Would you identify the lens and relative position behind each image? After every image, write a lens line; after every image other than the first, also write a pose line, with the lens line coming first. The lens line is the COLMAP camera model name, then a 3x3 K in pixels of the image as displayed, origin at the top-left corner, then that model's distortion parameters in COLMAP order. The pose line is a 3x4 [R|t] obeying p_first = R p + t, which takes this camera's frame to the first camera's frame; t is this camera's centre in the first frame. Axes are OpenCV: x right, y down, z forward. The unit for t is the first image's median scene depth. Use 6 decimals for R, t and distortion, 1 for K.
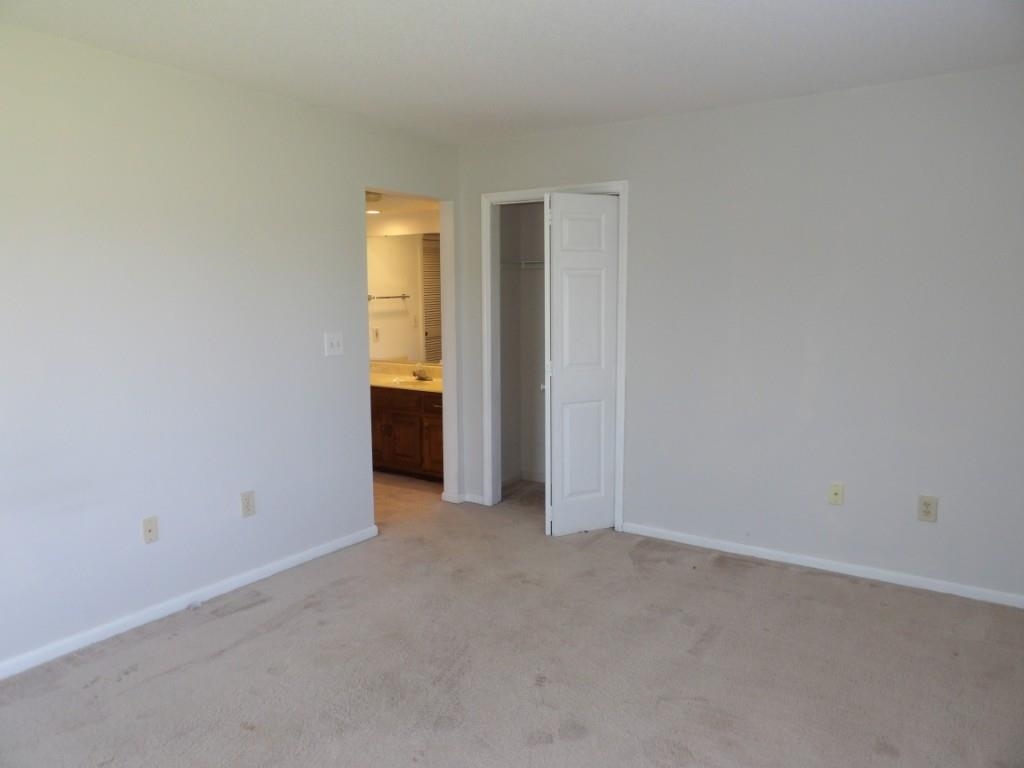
lens RADIAL K [[741.2, 0, 511.4], [0, 741.2, 384.9], [0, 0, 1]] dist [-0.027765, 0.039315]
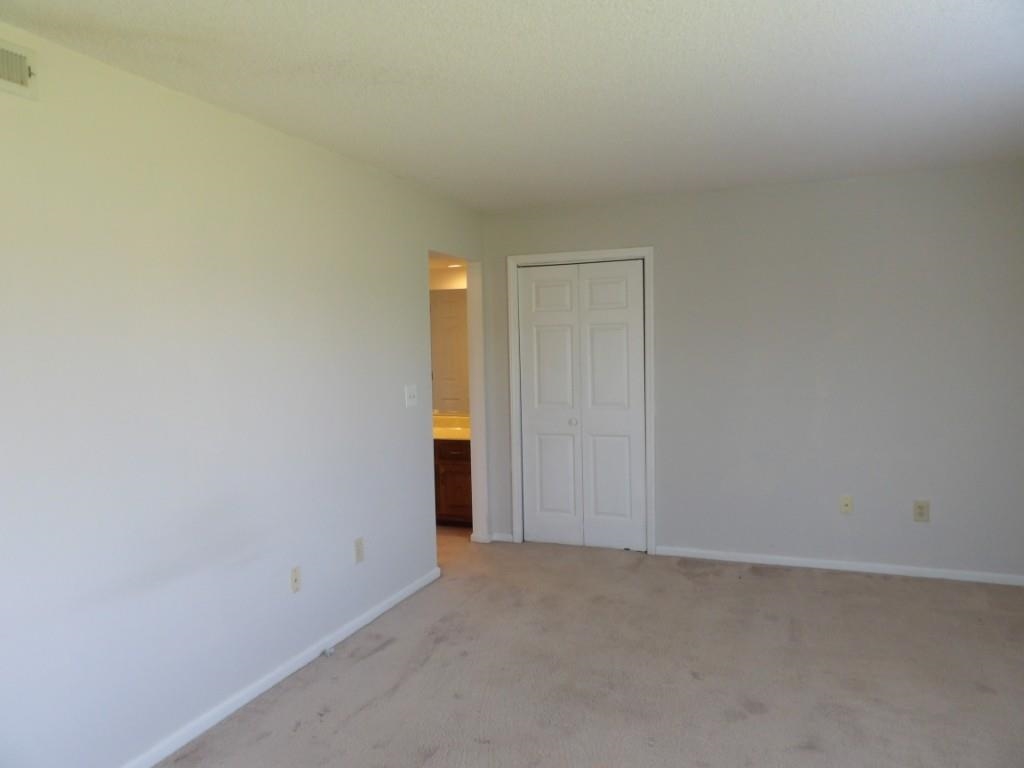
lens RADIAL K [[741.2, 0, 514.7], [0, 741.2, 383.3], [0, 0, 1]] dist [-0.027765, 0.039315]
pose [[0.975807, -0.028792, 0.216728, -0.344841], [0.044183, 0.996807, -0.066506, 0.004888], [-0.214121, 0.074473, 0.973964, -0.077018]]
